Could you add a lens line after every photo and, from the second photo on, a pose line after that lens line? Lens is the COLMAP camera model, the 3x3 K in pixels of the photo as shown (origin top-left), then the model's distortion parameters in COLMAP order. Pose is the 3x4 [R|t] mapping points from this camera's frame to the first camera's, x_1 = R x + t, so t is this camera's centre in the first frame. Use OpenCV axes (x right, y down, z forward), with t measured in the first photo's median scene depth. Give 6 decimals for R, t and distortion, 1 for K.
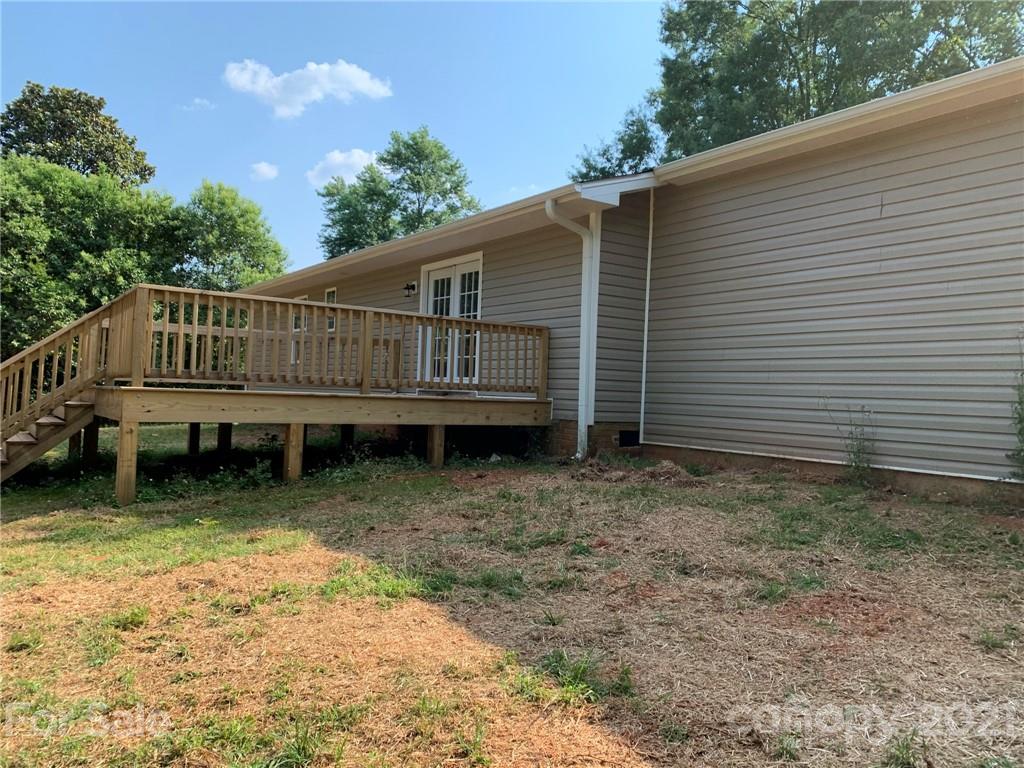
lens RADIAL K [[780.0, 0, 513.5], [0, 780.0, 383.2], [0, 0, 1]] dist [0.036488, -0.044422]
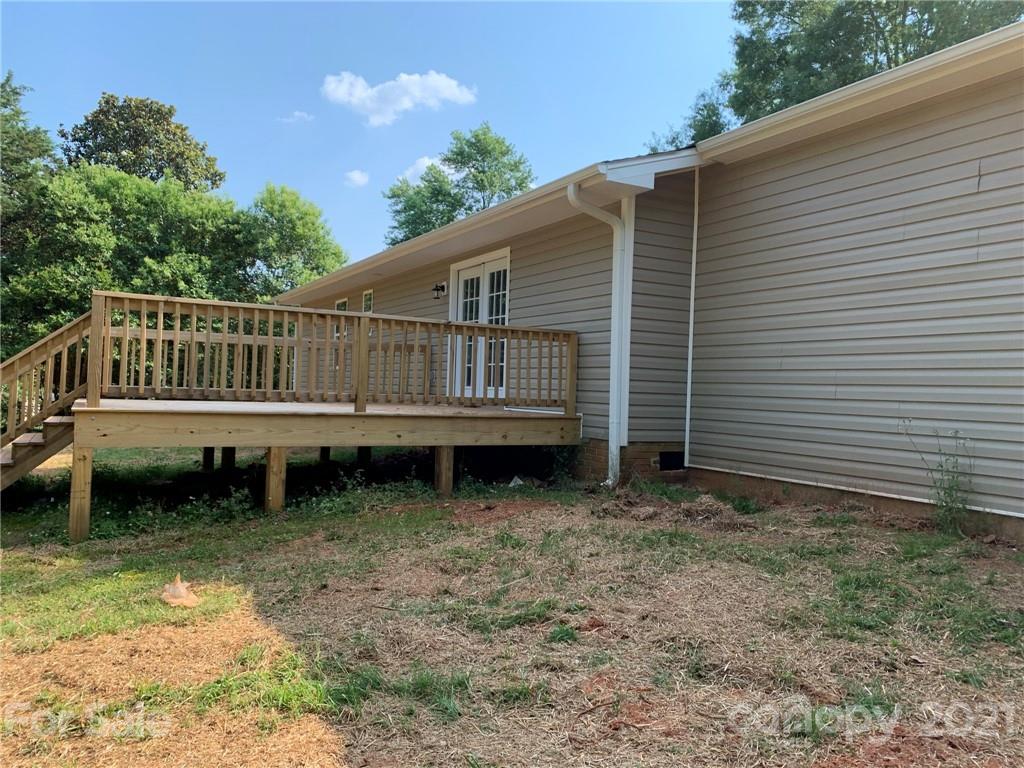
lens RADIAL K [[780.0, 0, 513.0], [0, 780.0, 383.2], [0, 0, 1]] dist [0.036488, -0.044422]
pose [[0.994884, -0.004755, -0.100911, 0.066669], [0.004989, 0.999985, 0.002070, -0.018431], [0.100899, -0.002563, 0.994893, 0.138462]]
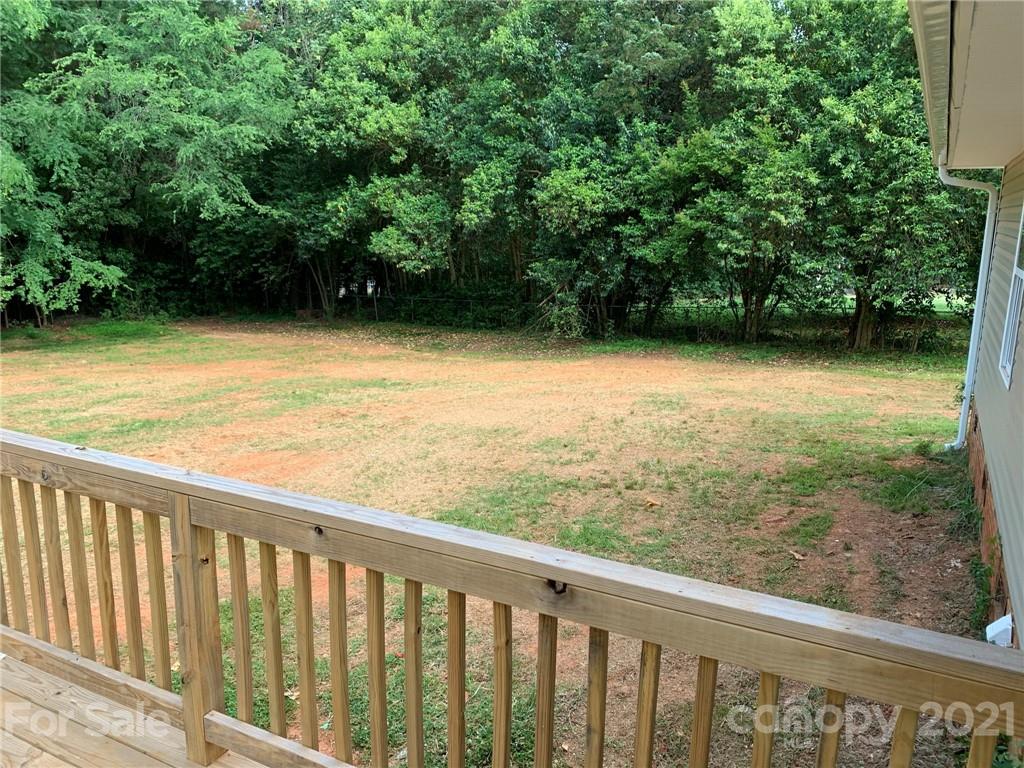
lens RADIAL K [[780.0, 0, 512.9], [0, 780.0, 385.6], [0, 0, 1]] dist [0.036488, -0.044422]
pose [[0.478427, 0.149374, -0.865330, -0.223203], [0.013499, 0.984059, 0.177332, -0.157038], [0.878024, -0.096521, 0.468783, 1.379482]]
